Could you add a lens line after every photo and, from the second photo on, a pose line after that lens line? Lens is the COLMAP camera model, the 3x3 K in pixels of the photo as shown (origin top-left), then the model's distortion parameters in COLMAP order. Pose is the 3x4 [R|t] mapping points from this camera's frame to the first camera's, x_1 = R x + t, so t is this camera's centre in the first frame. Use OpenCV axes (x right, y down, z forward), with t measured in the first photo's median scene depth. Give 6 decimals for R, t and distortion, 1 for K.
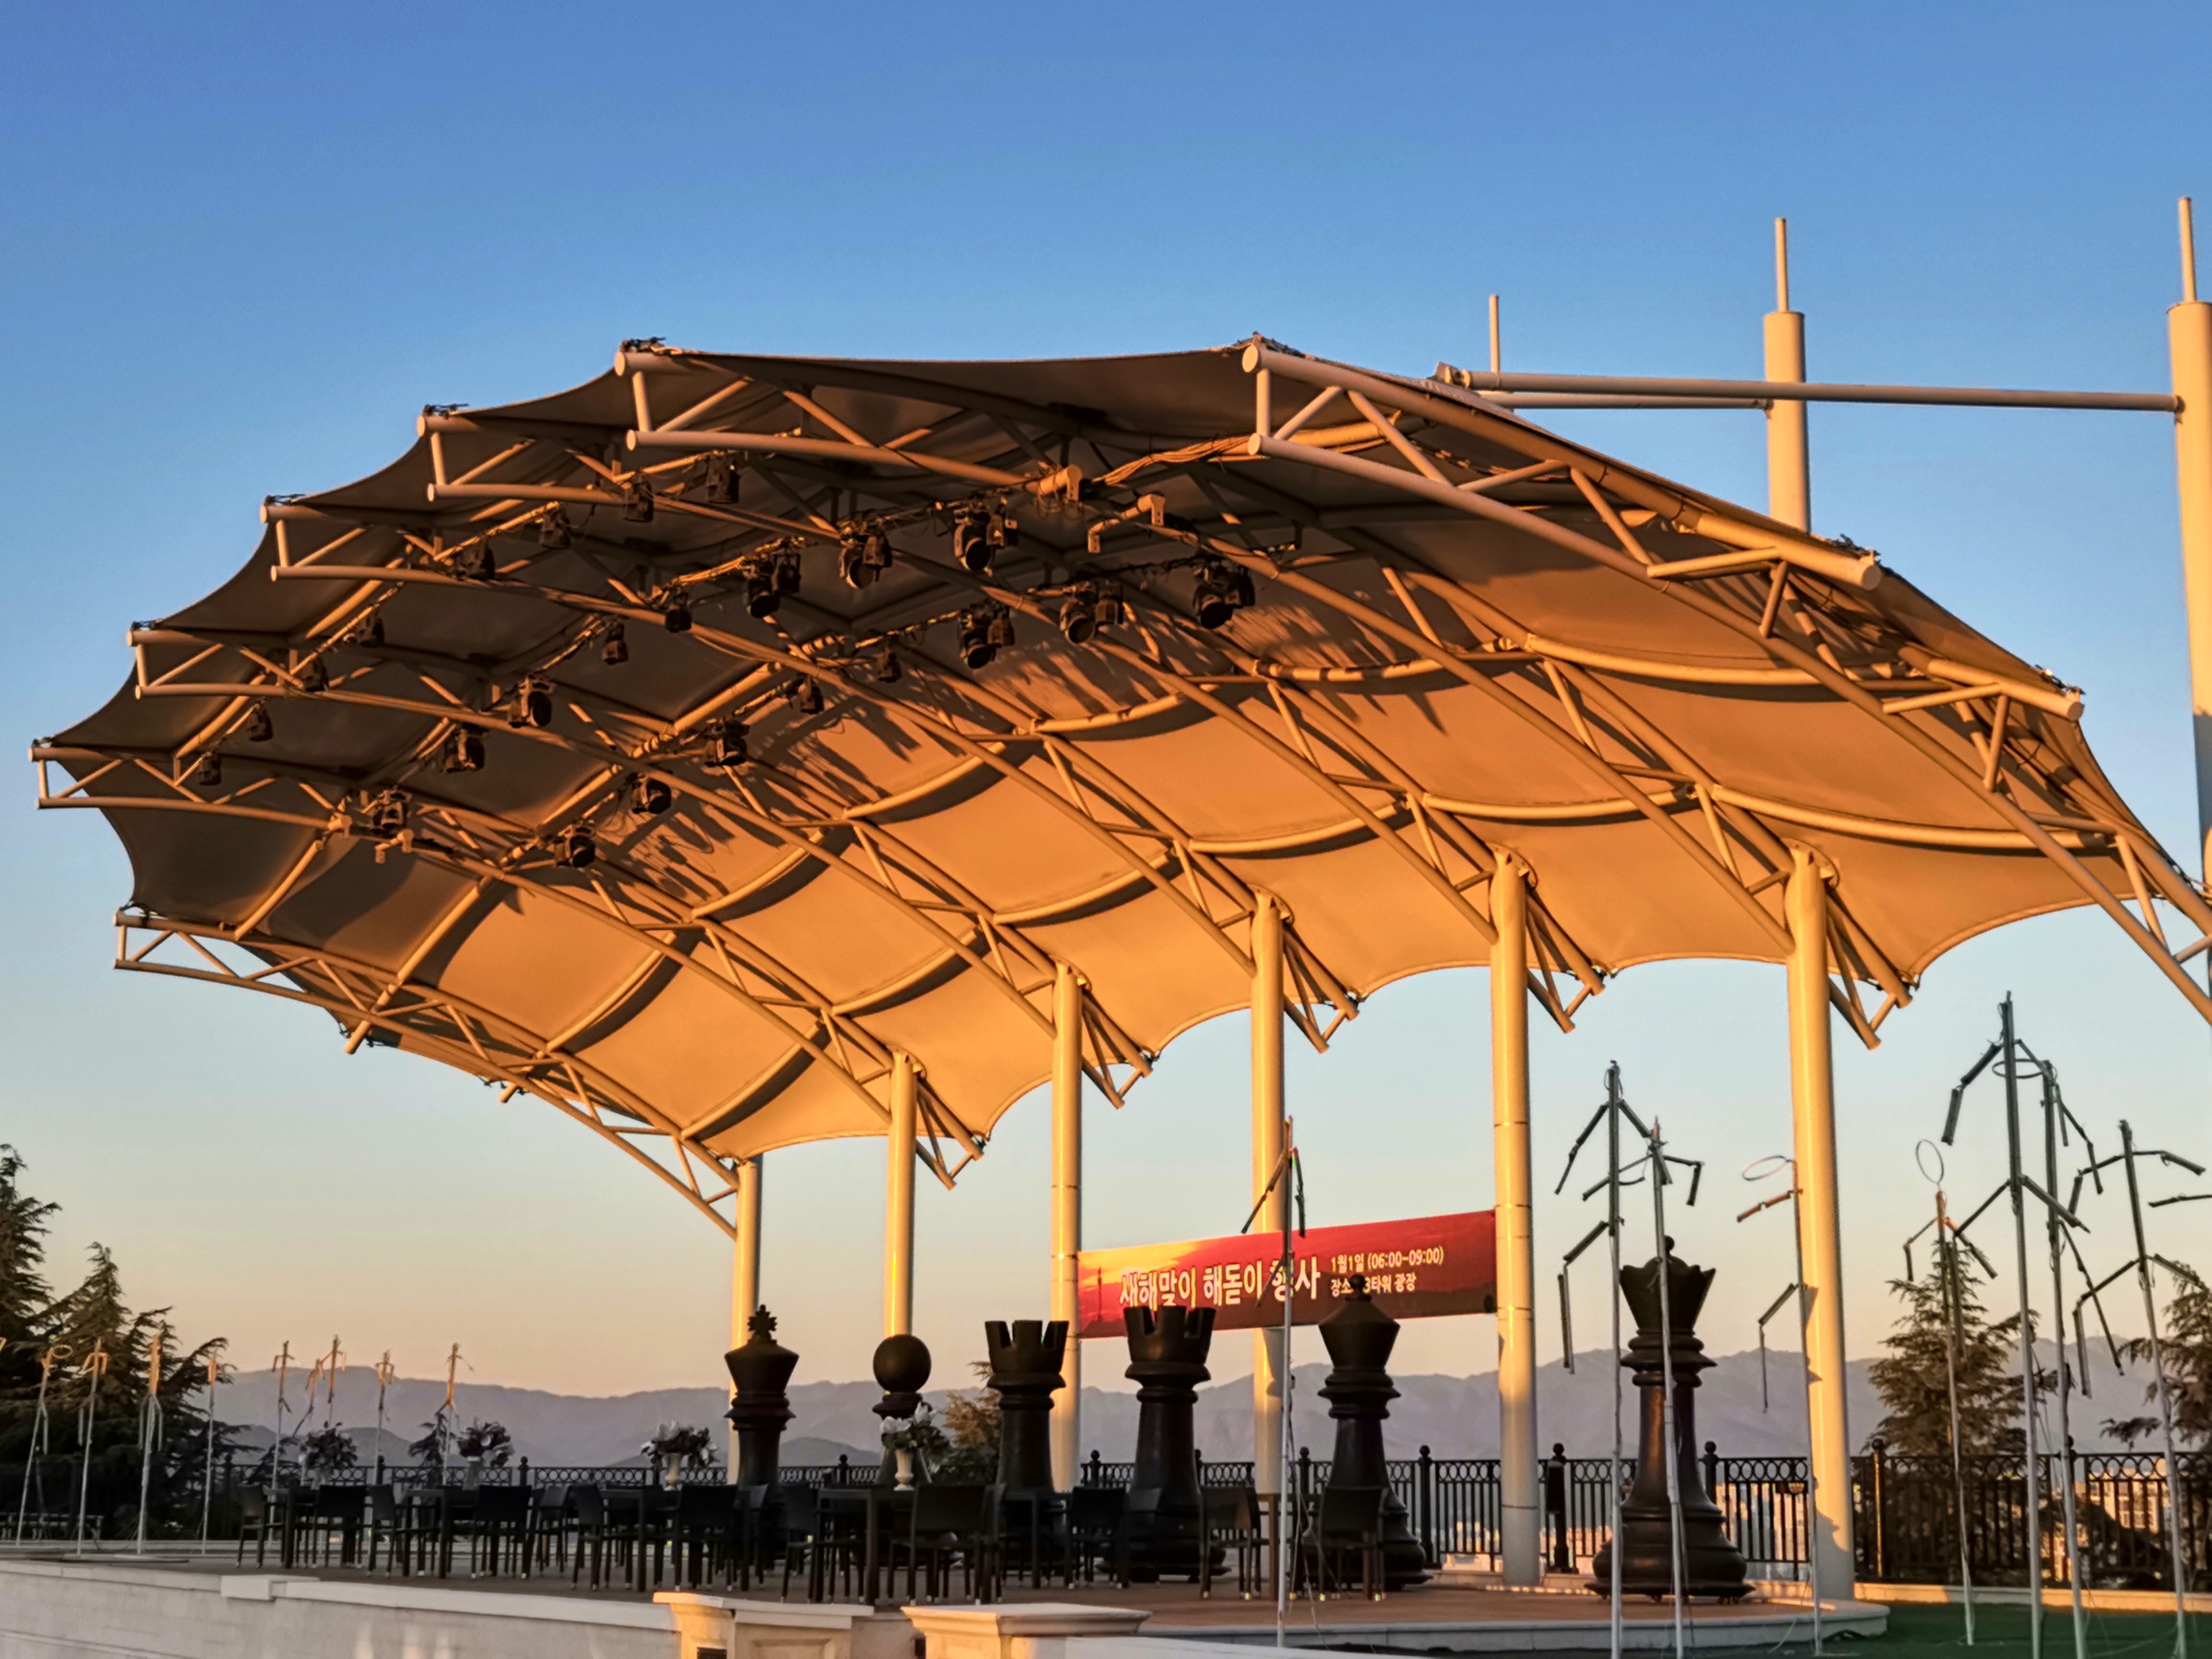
lens RADIAL K [[3459.8, 0, 1128.9], [0, 3459.8, 829.7], [0, 0, 1]] dist [0.008515, 0.000000]
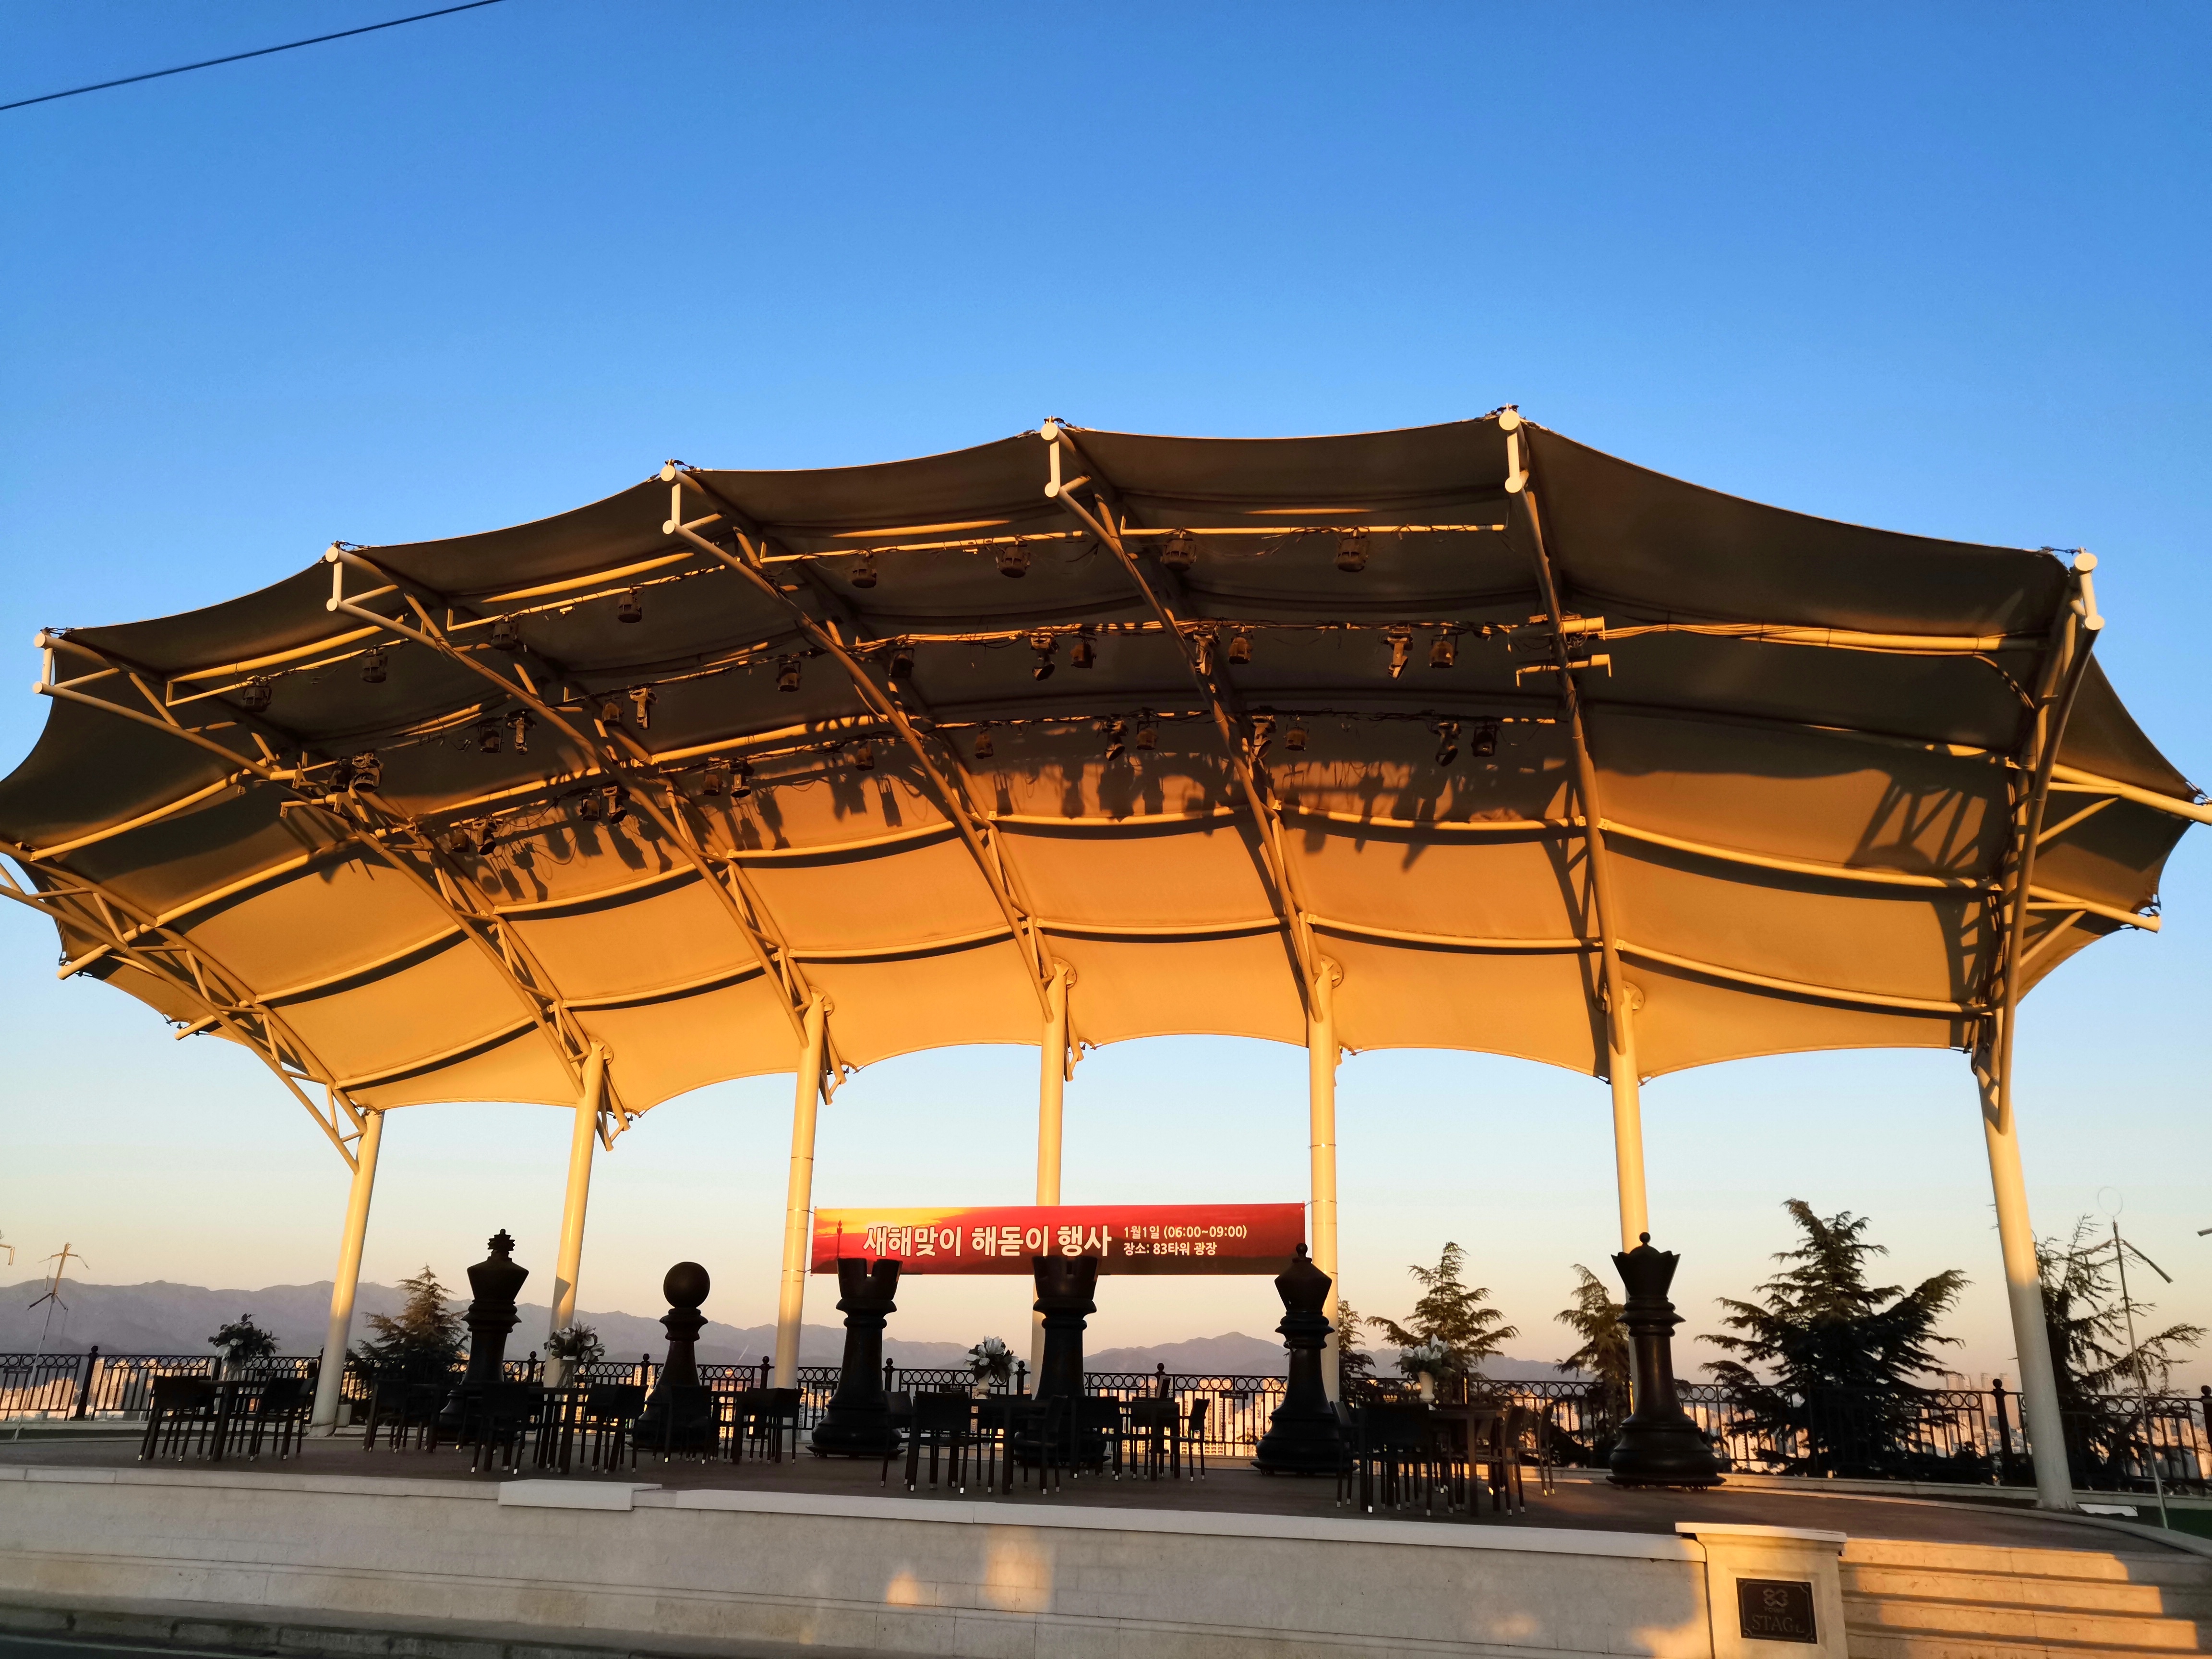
lens RADIAL K [[1714.9, 0, 1114.3], [0, 1714.9, 828.9], [0, 0, 1]] dist [-0.019886, 0.056753]
pose [[0.776163, 0.208330, 0.595122, -0.357053], [-0.137534, 0.977050, -0.162656, 0.071294], [-0.615350, 0.044398, 0.787002, 0.399839]]
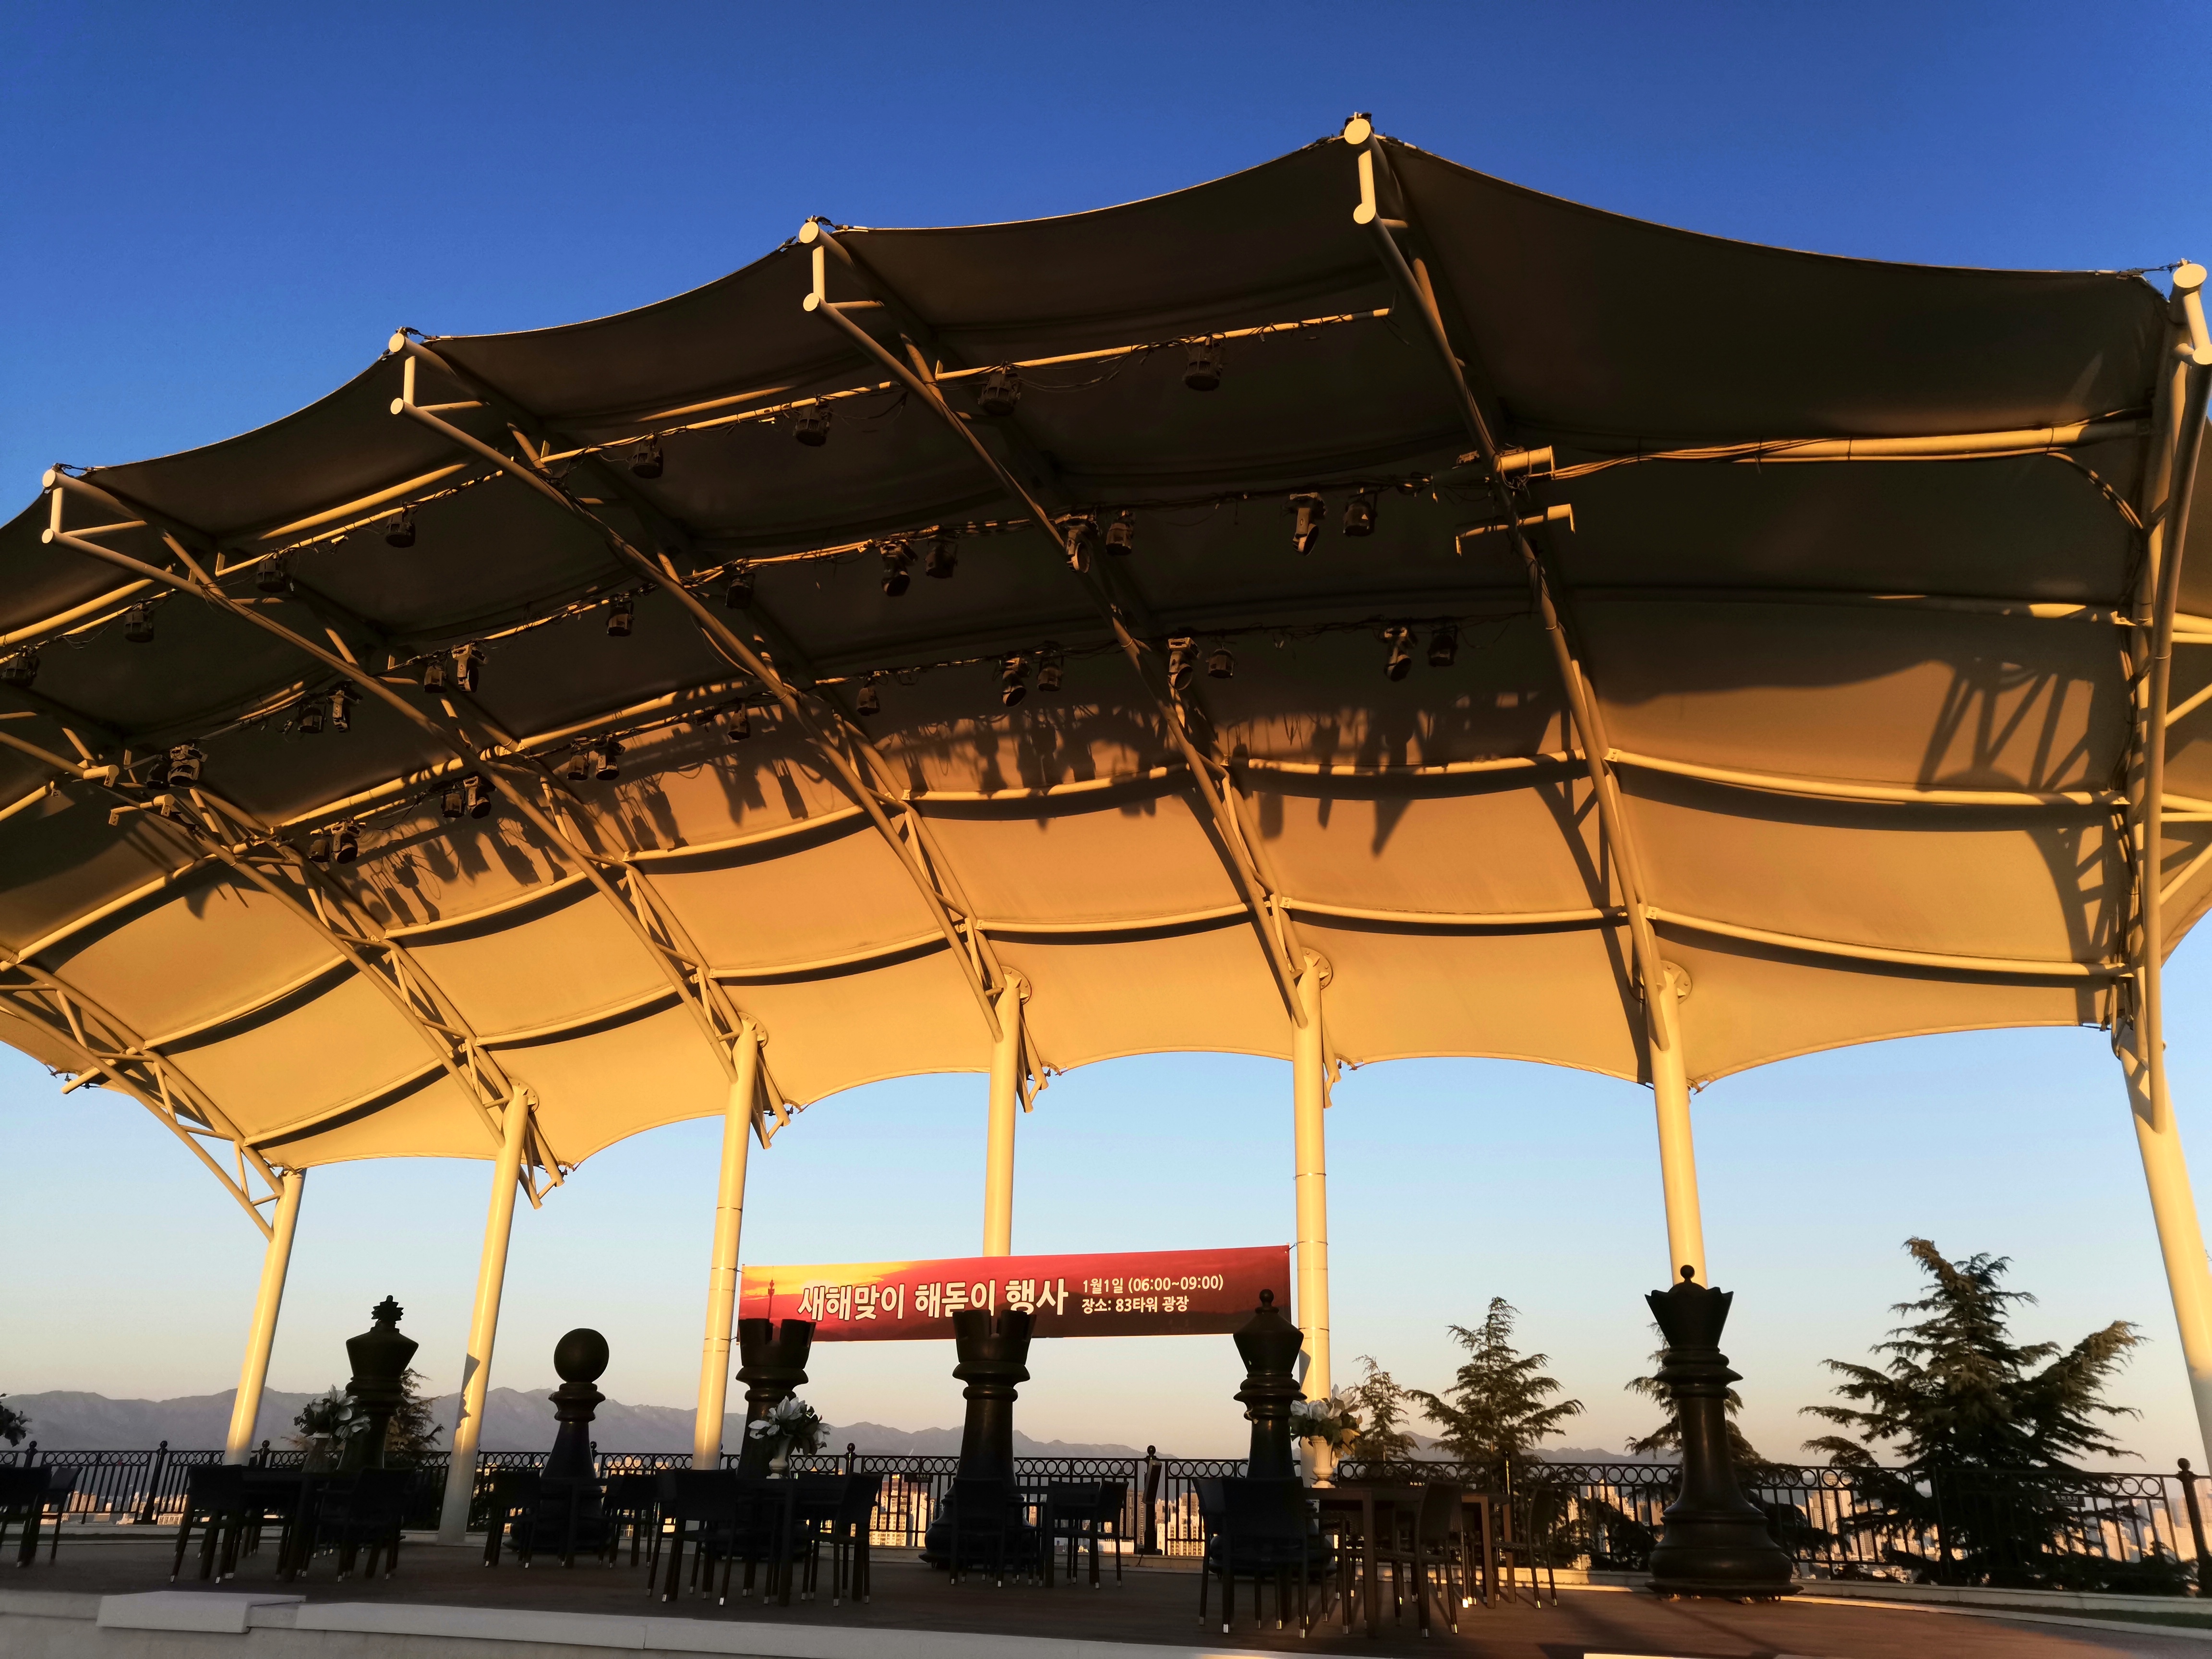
lens RADIAL K [[1714.9, 0, 1117.6], [0, 1714.9, 831.8], [0, 0, 1]] dist [-0.019886, 0.056753]
pose [[0.830820, 0.208636, 0.515955, -0.242016], [-0.118558, 0.972143, -0.202195, 0.082486], [-0.543767, 0.106817, 0.832411, 0.437714]]
